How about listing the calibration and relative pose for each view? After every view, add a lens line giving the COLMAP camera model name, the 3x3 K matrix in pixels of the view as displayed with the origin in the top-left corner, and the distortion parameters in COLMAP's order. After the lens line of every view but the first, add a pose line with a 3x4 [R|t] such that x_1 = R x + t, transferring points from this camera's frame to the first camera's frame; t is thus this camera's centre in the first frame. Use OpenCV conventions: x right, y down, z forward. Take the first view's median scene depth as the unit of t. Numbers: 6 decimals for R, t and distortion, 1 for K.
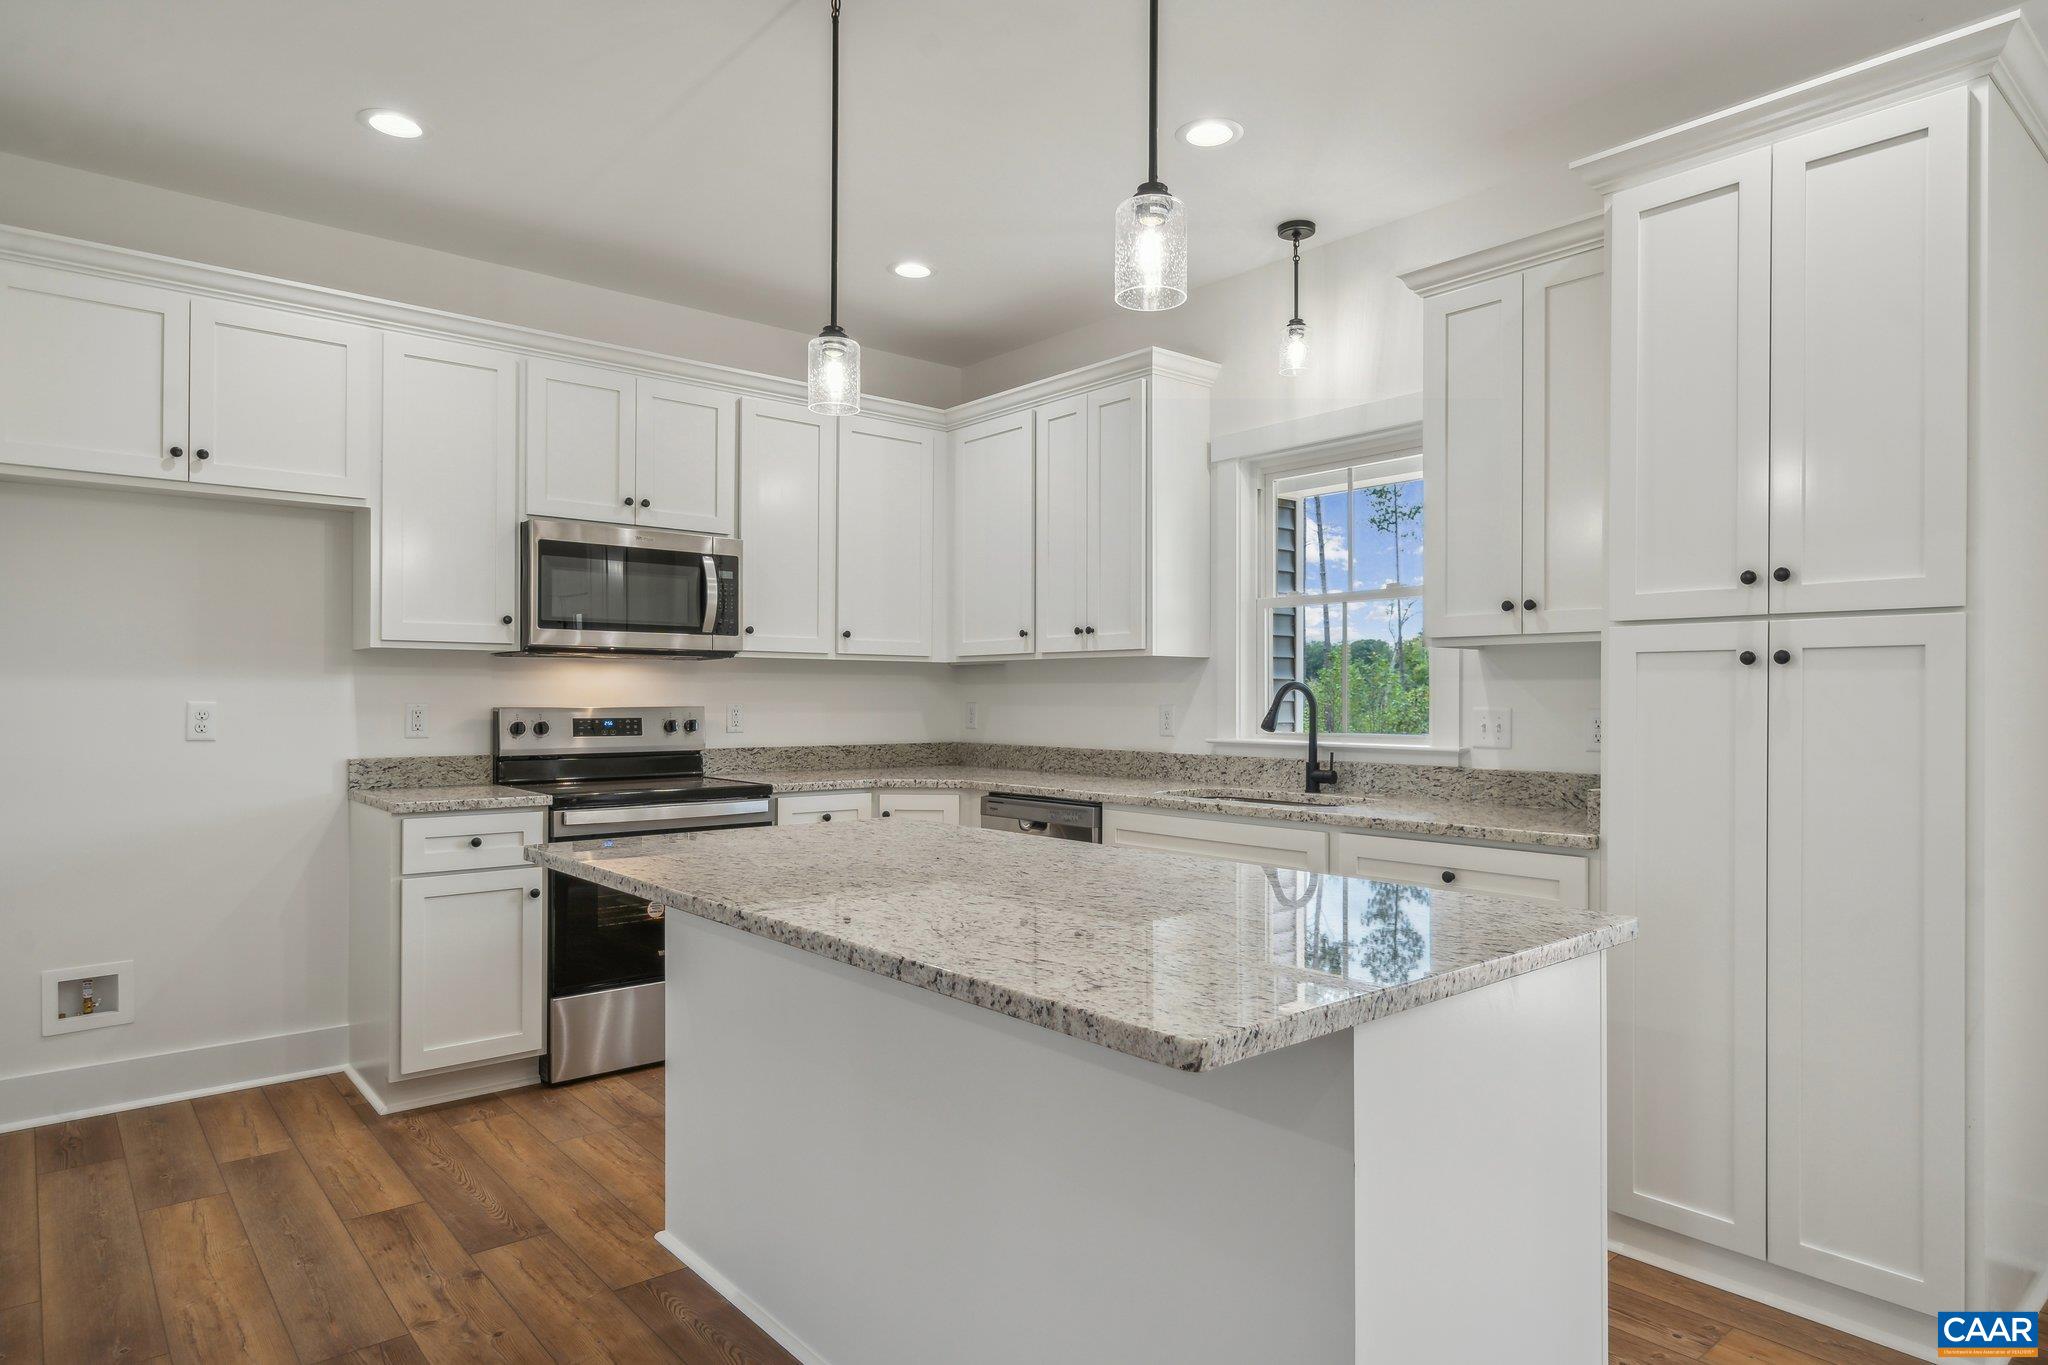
lens RADIAL K [[1181.7, 0, 1012.4], [0, 1181.7, 692.8], [0, 0, 1]] dist [0.009679, -0.001669]
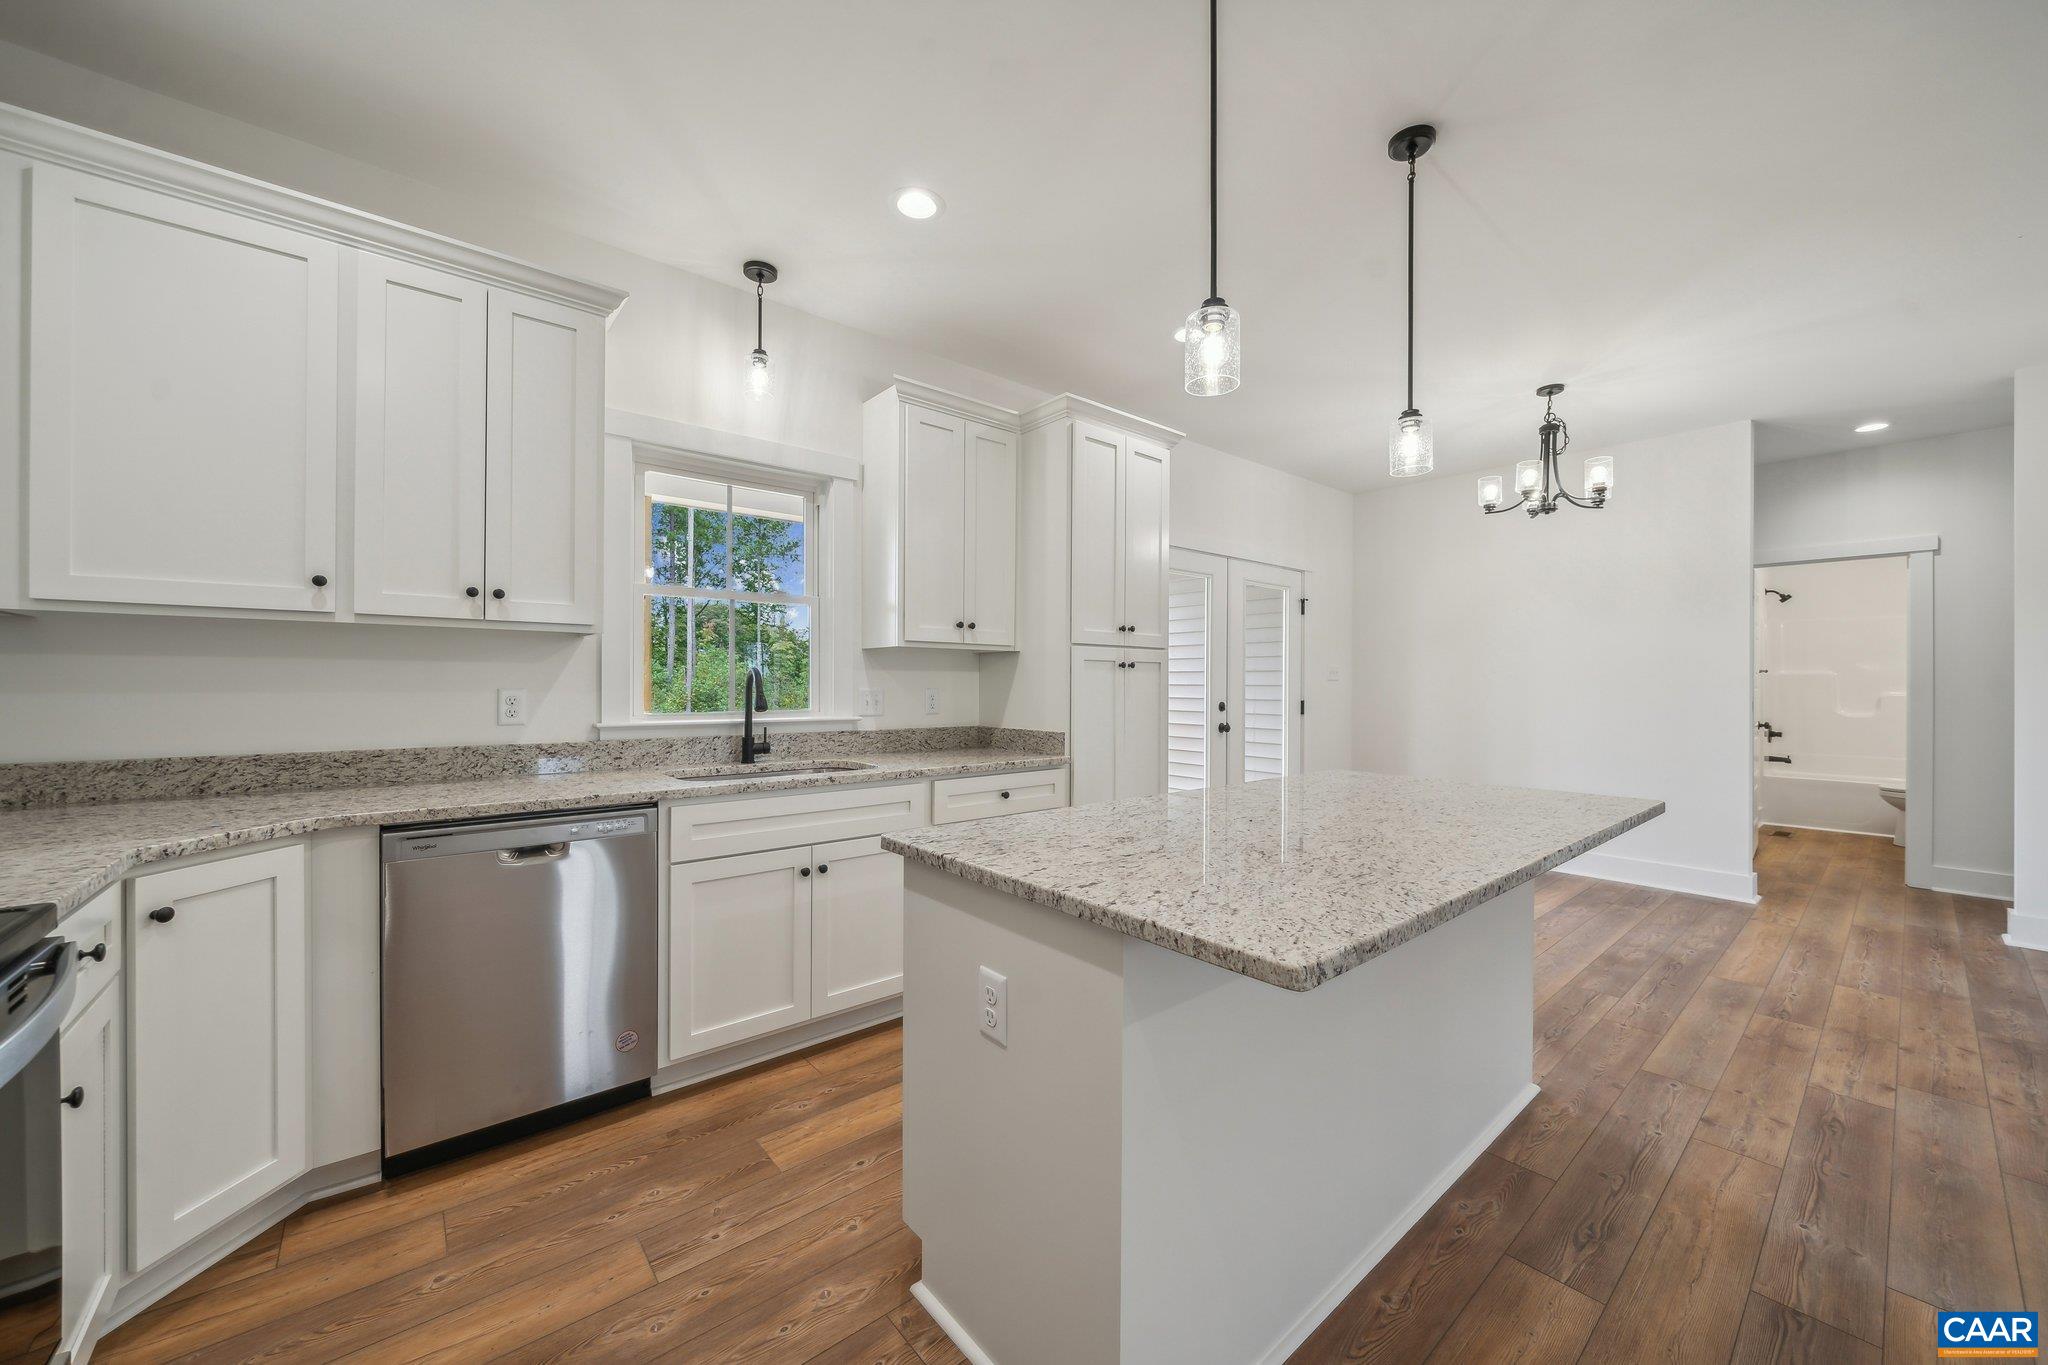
lens RADIAL K [[761.0, 0, 1025.9], [0, 761.0, 688.2], [0, 0, 1]] dist [-0.000629, -0.000133]
pose [[-0.004444, -0.008646, 0.999953, -0.453532], [-0.009374, 0.999919, 0.008604, 0.001903], [-0.999946, -0.009335, -0.004524, 0.678065]]
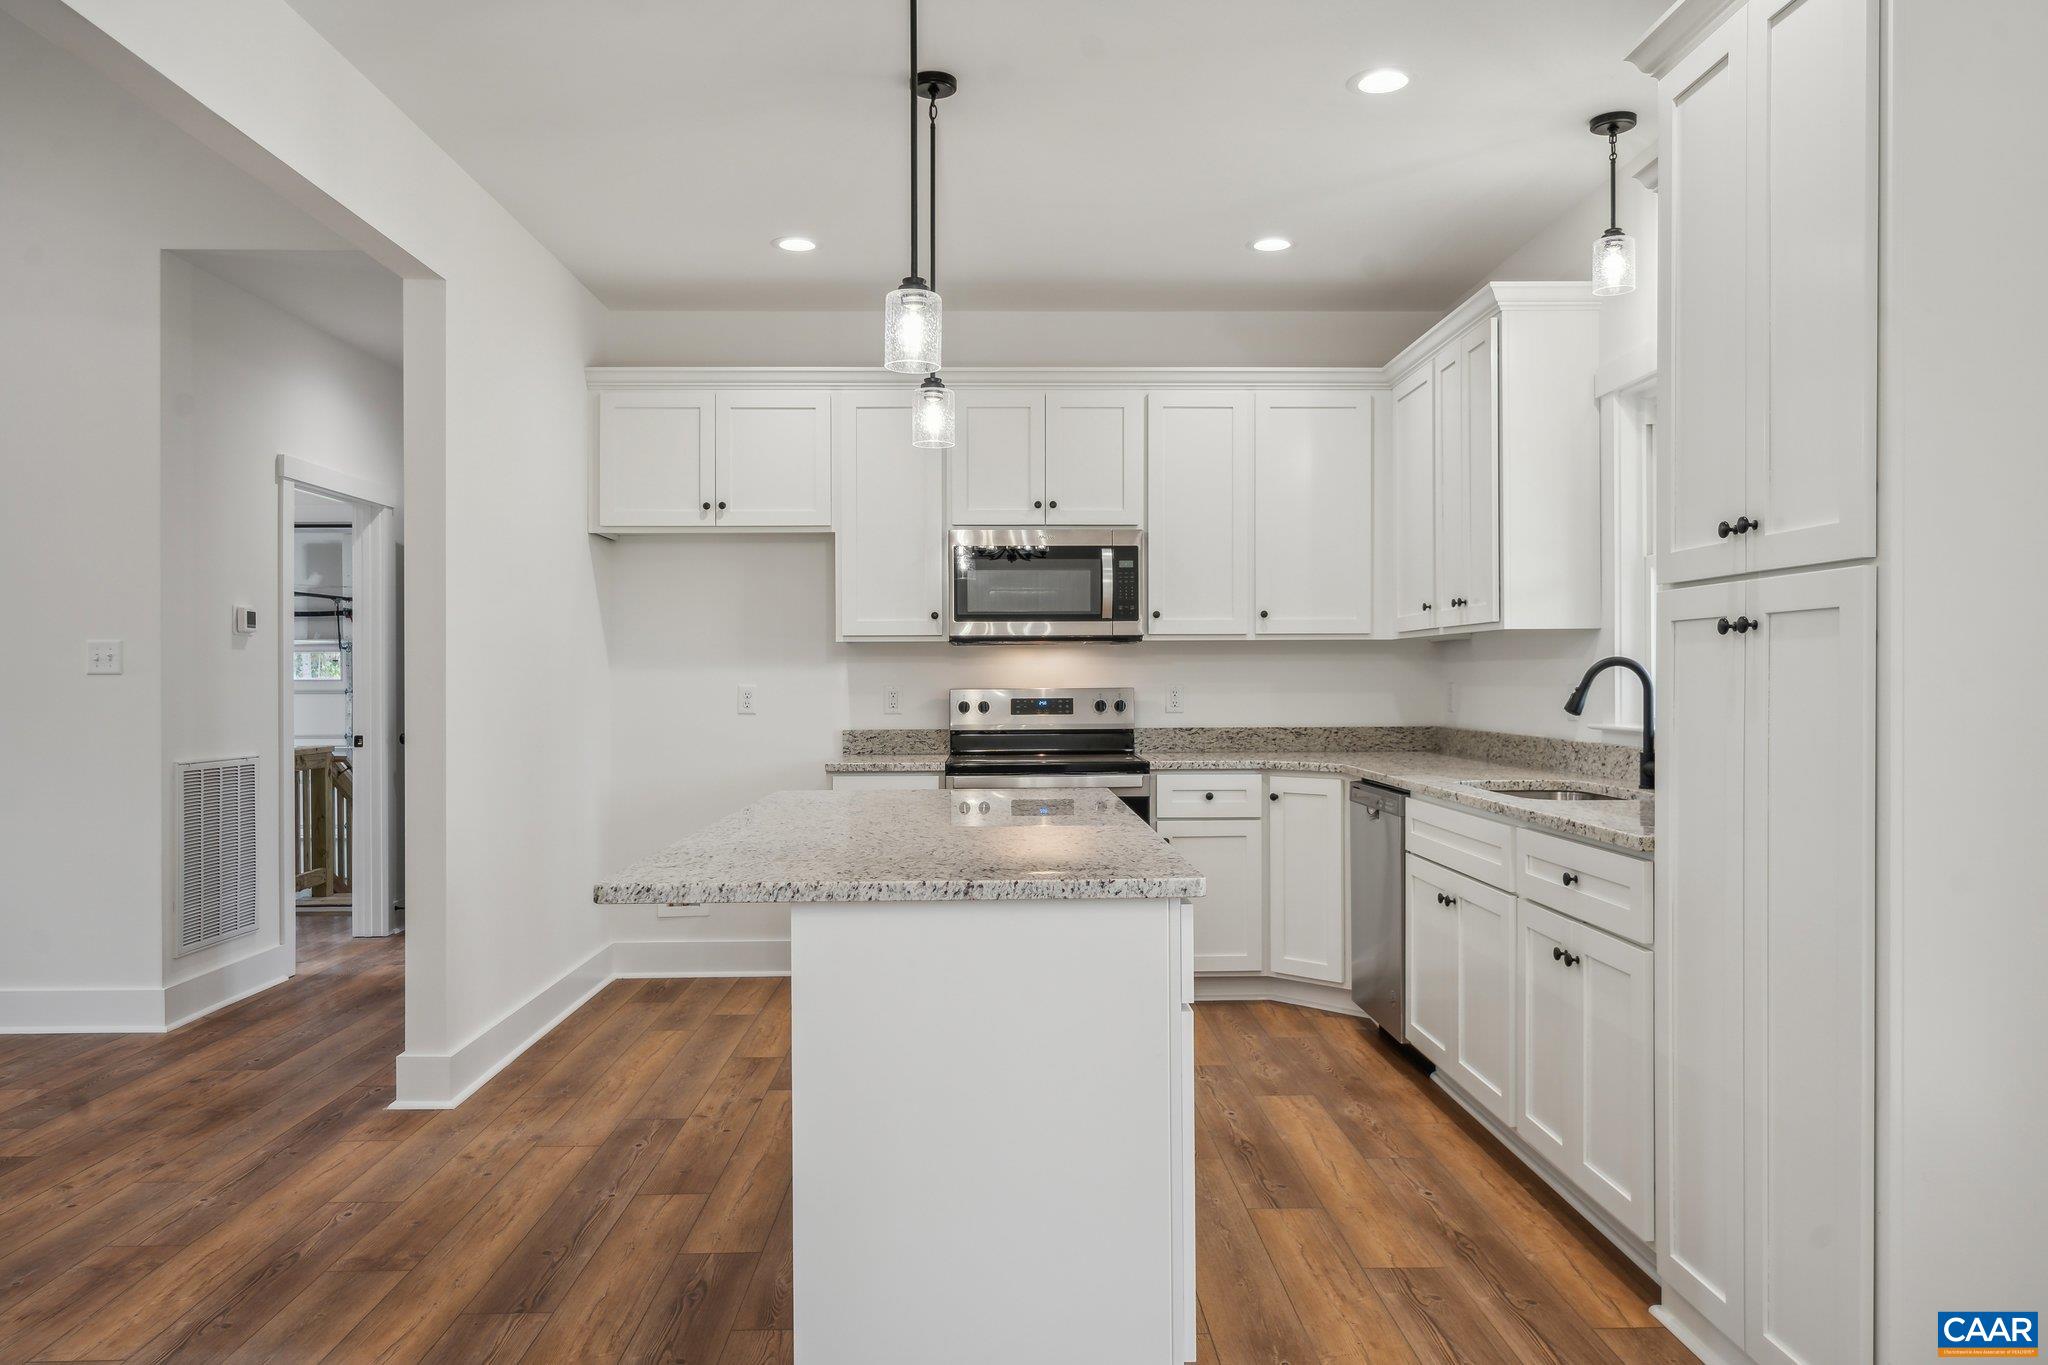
lens RADIAL K [[1400.7, 0, 1027.8], [0, 1400.7, 683.1], [0, 0, 1]] dist [0.007201, 0.001605]
pose [[0.785180, -0.004678, -0.619250, 0.484873], [0.009580, 0.999944, 0.004592, 0.000921], [0.619194, -0.009538, 0.785180, -0.047538]]
